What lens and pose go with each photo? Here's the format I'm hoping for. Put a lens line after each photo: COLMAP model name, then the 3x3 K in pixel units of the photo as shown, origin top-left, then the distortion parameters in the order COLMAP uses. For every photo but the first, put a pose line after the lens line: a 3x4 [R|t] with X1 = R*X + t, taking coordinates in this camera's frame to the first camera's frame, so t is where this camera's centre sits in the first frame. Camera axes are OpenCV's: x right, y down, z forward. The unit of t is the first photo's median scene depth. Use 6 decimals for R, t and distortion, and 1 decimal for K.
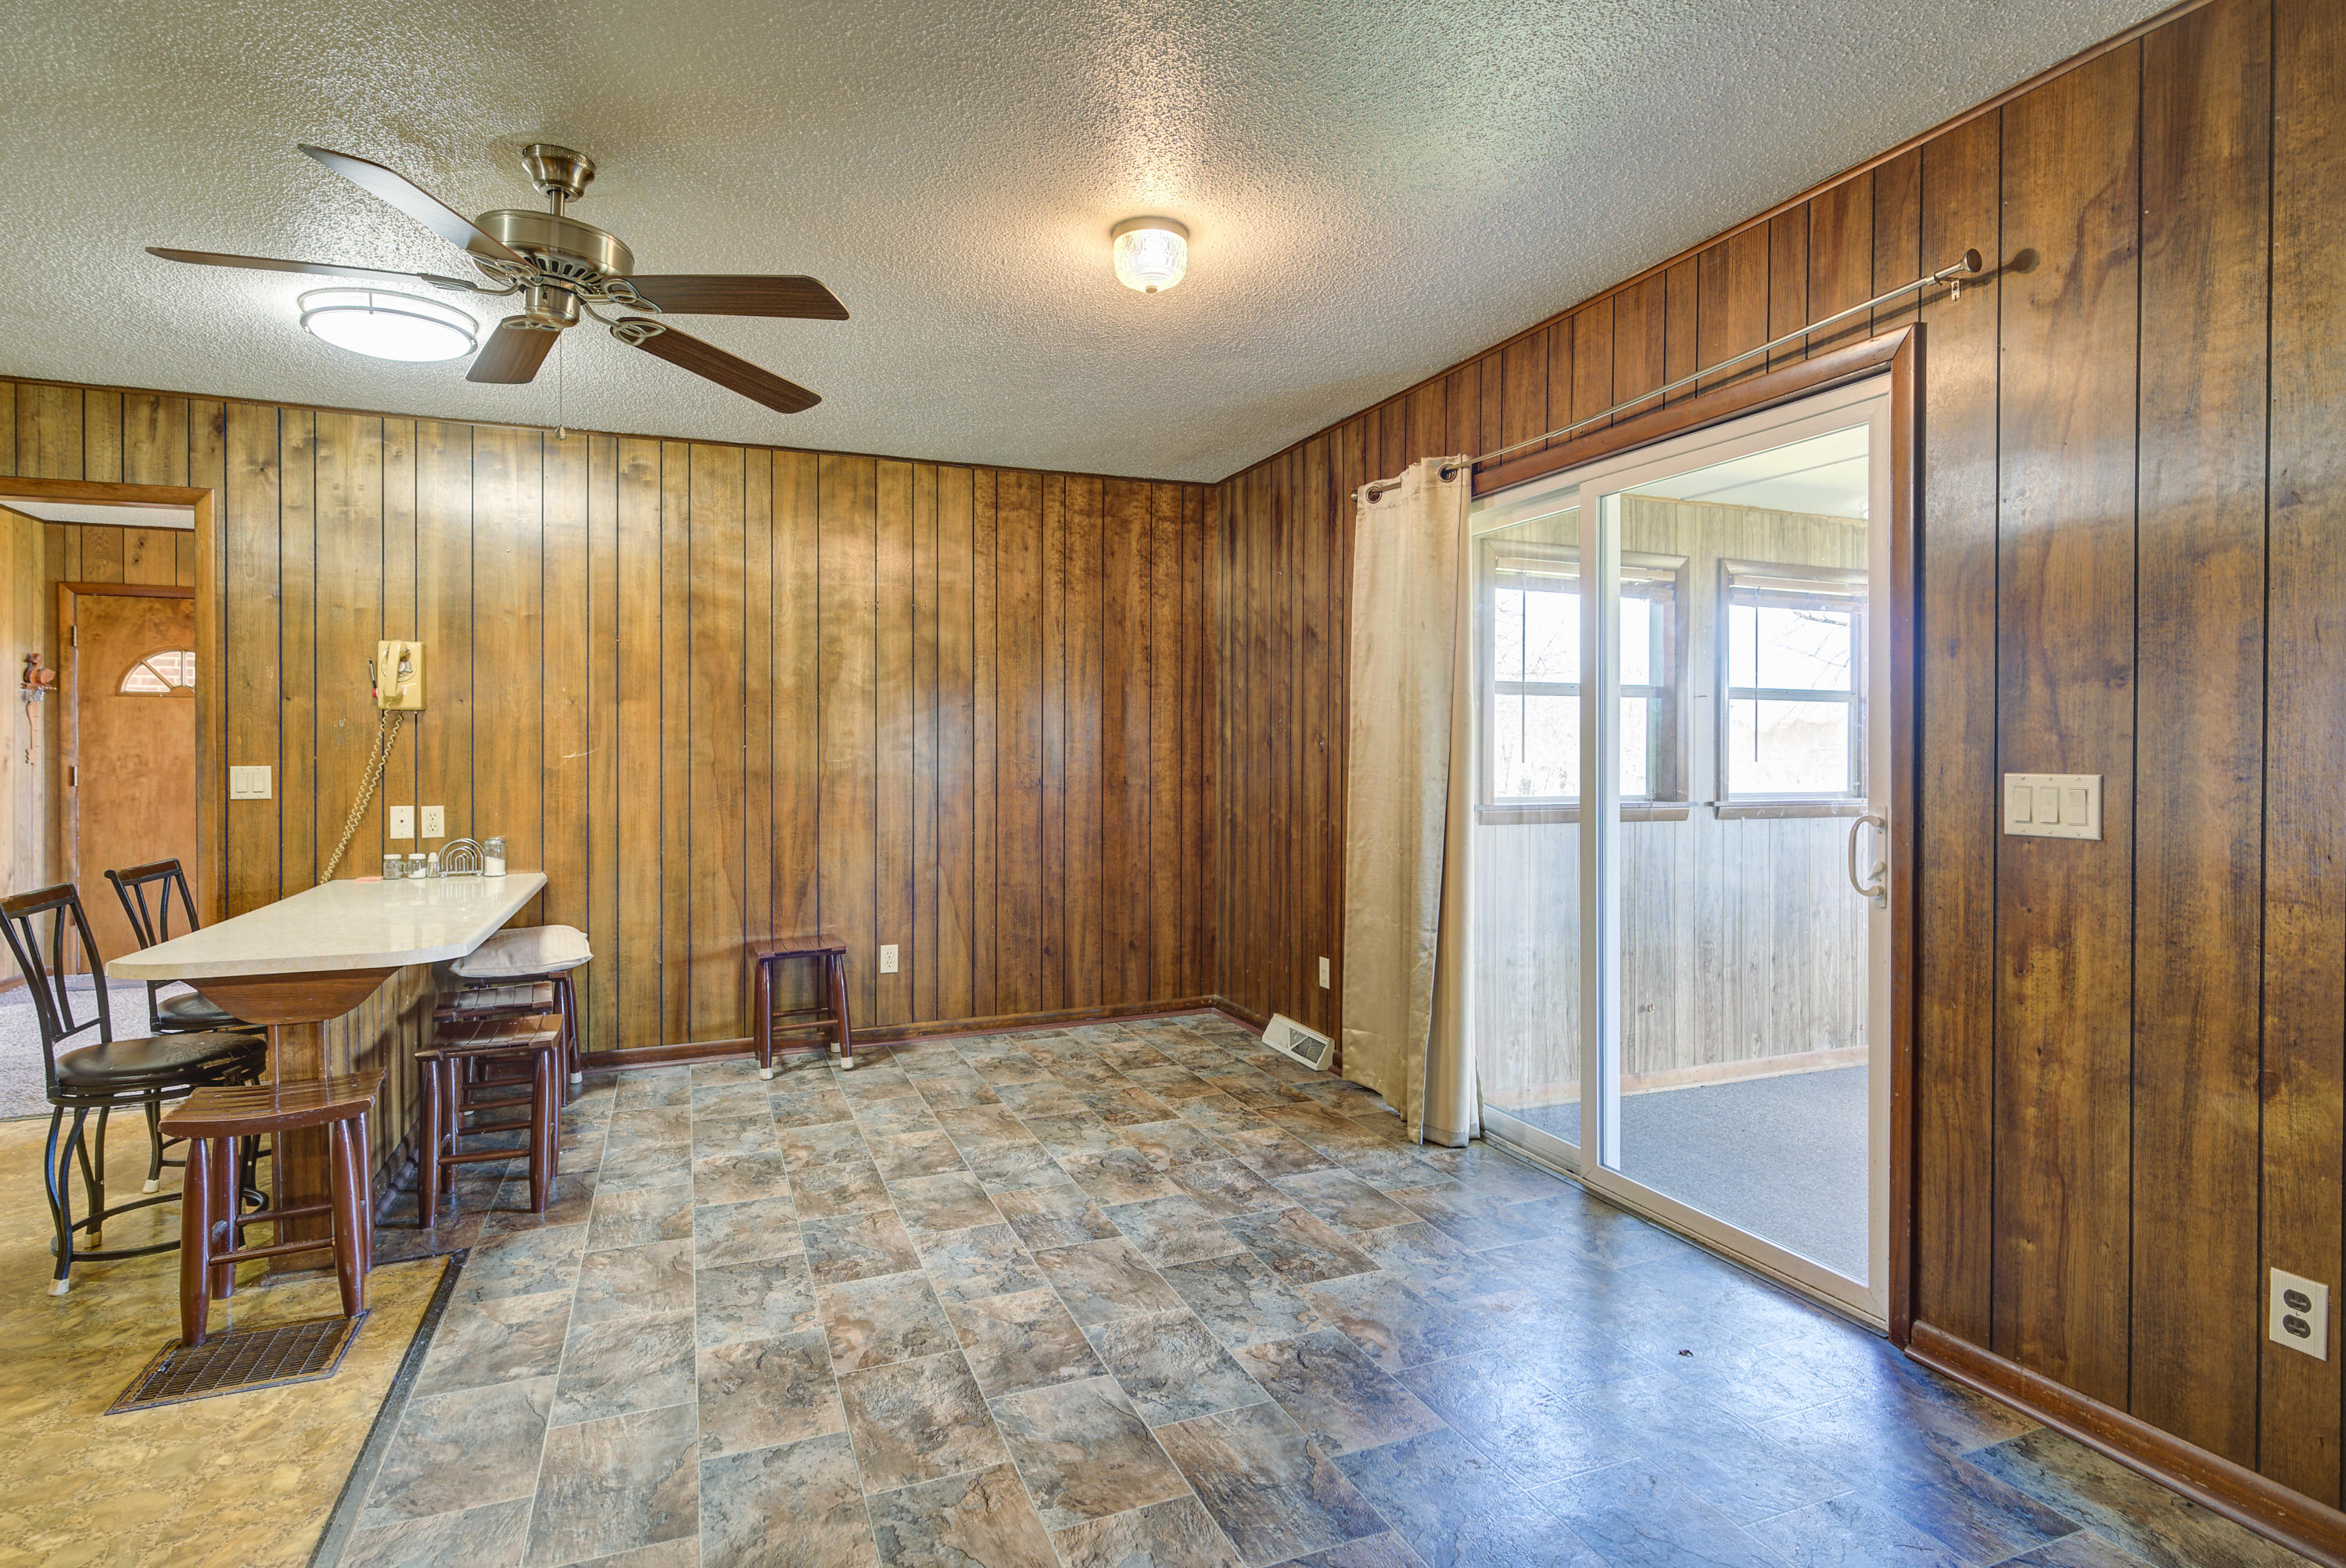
lens RADIAL K [[1187.8, 0, 1169.3], [0, 1187.8, 771.6], [0, 0, 1]] dist [-0.000734, 0.001779]
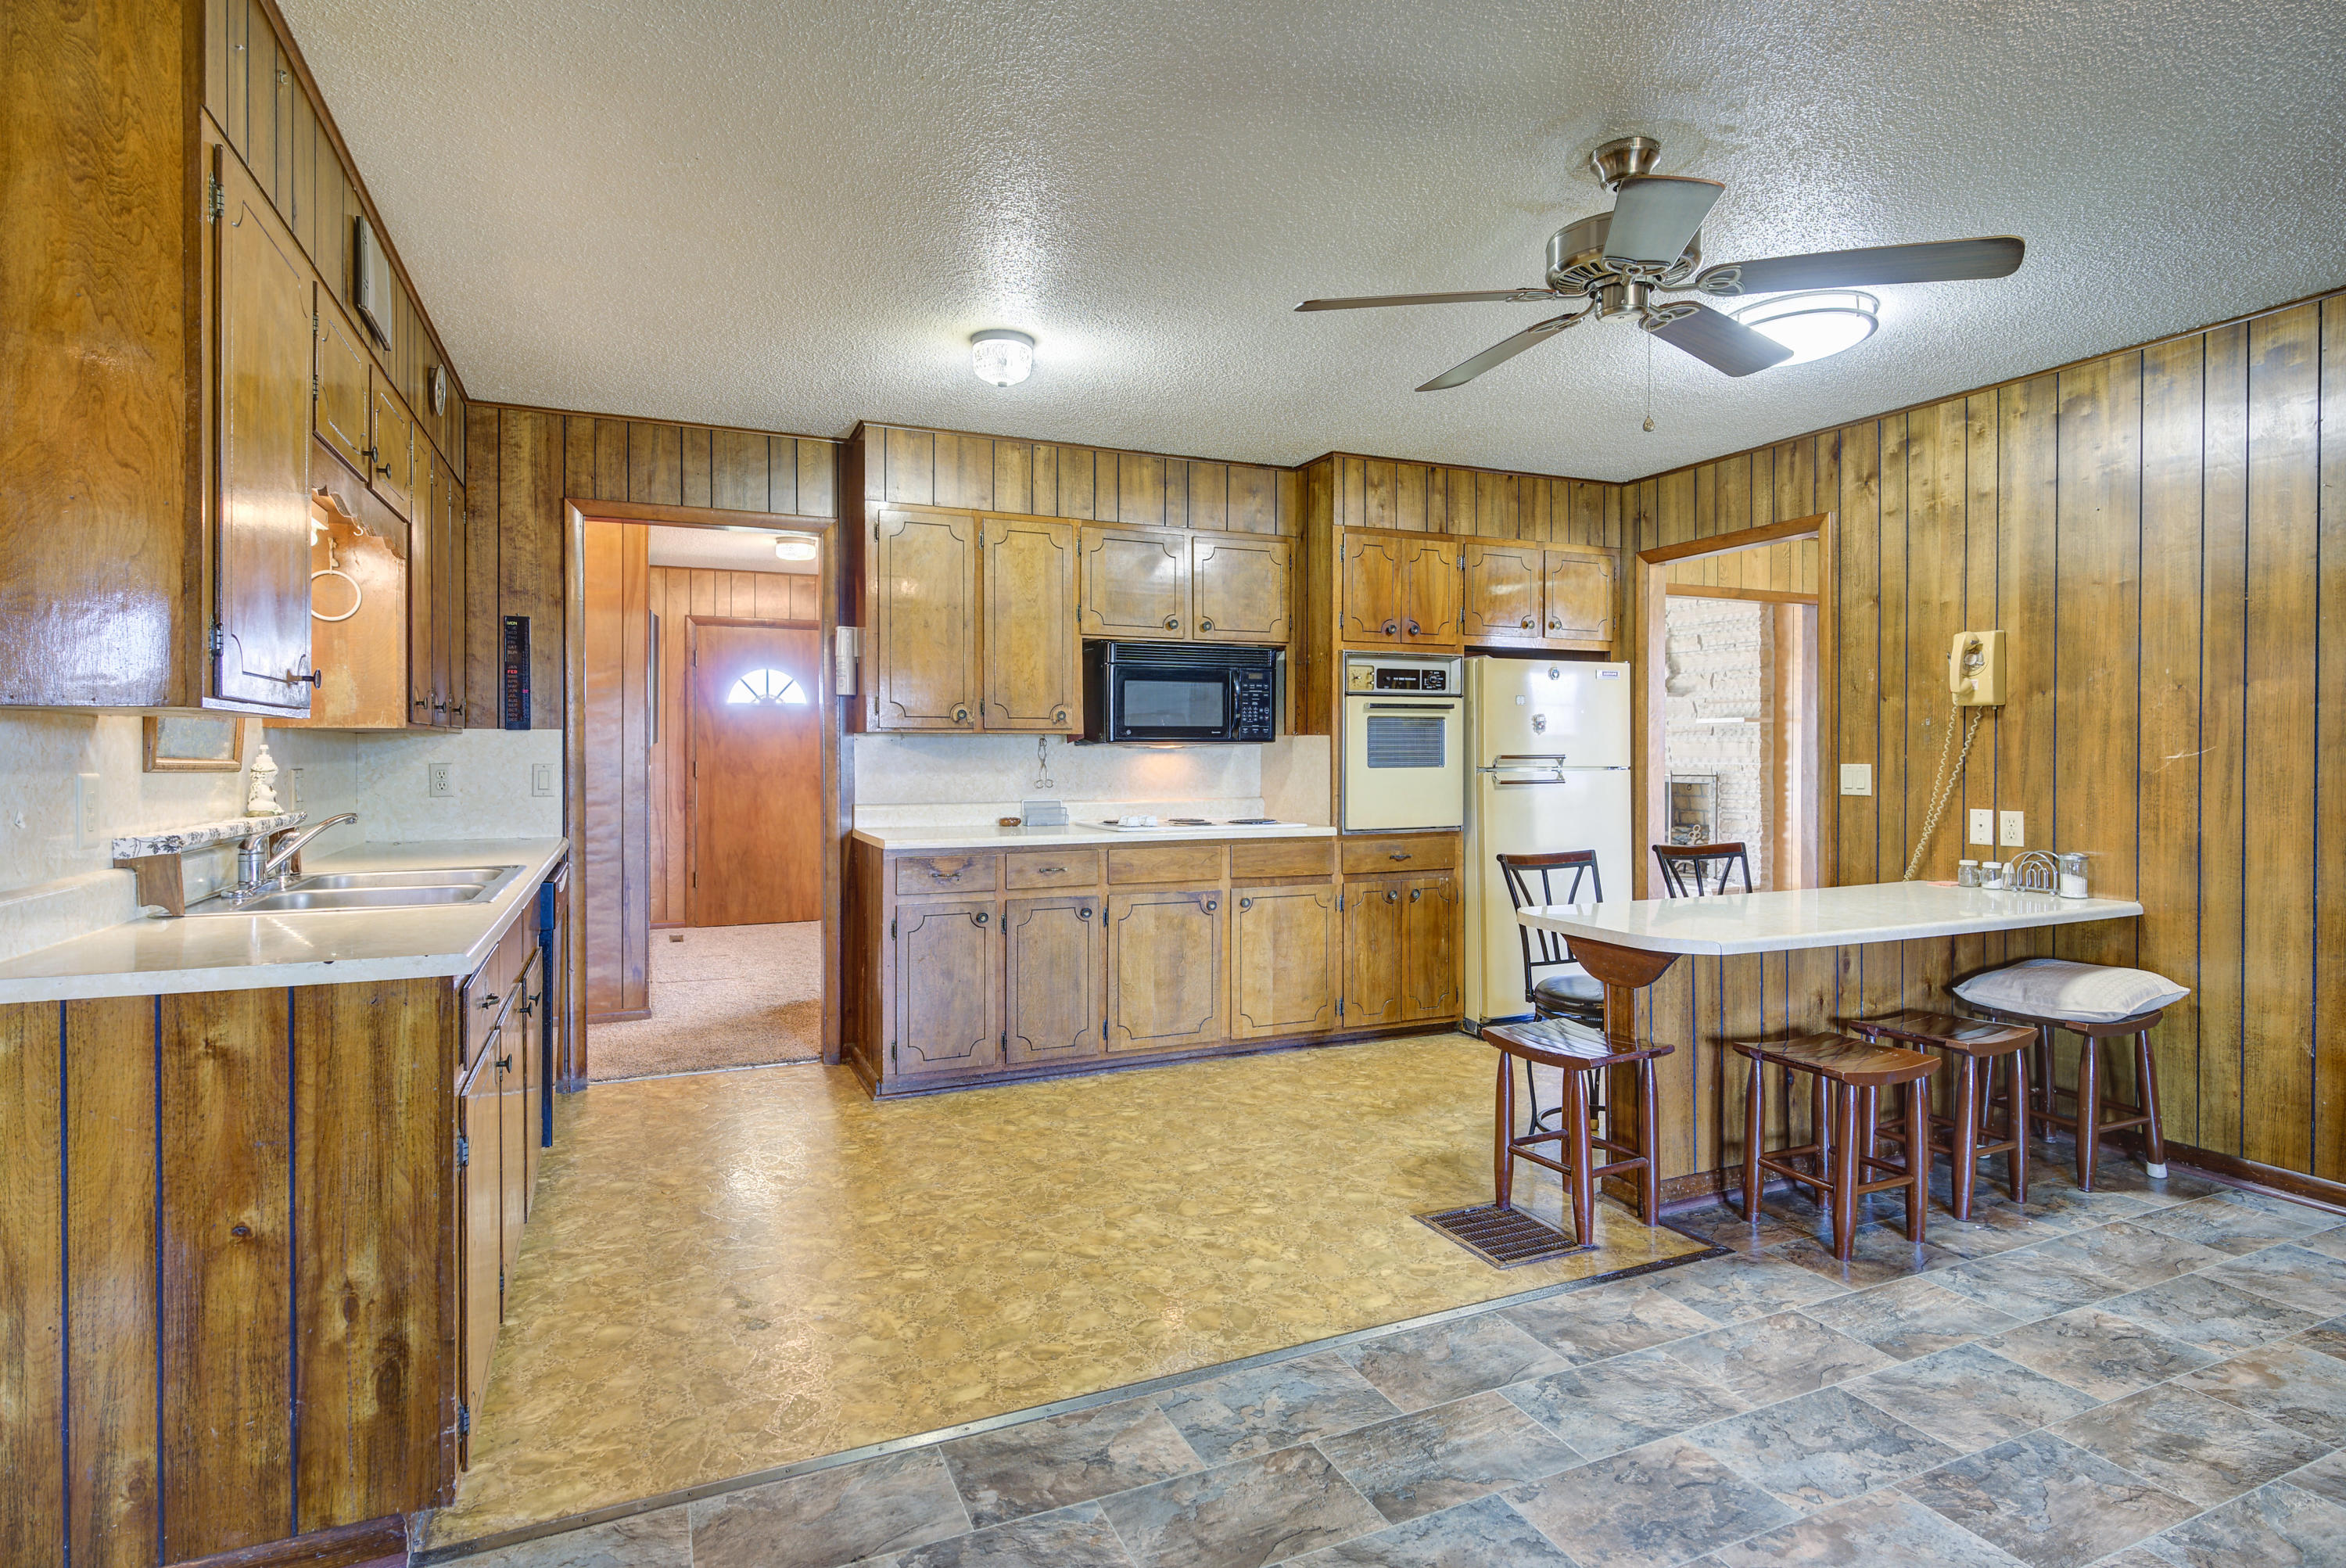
lens RADIAL K [[1187.8, 0, 1168.1], [0, 1187.8, 762.4], [0, 0, 1]] dist [-0.000734, 0.001779]
pose [[0.032019, 0.009952, -0.999438, 0.271582], [-0.017172, 0.999808, 0.009405, -0.005659], [0.999340, 0.016862, 0.032184, 0.347600]]
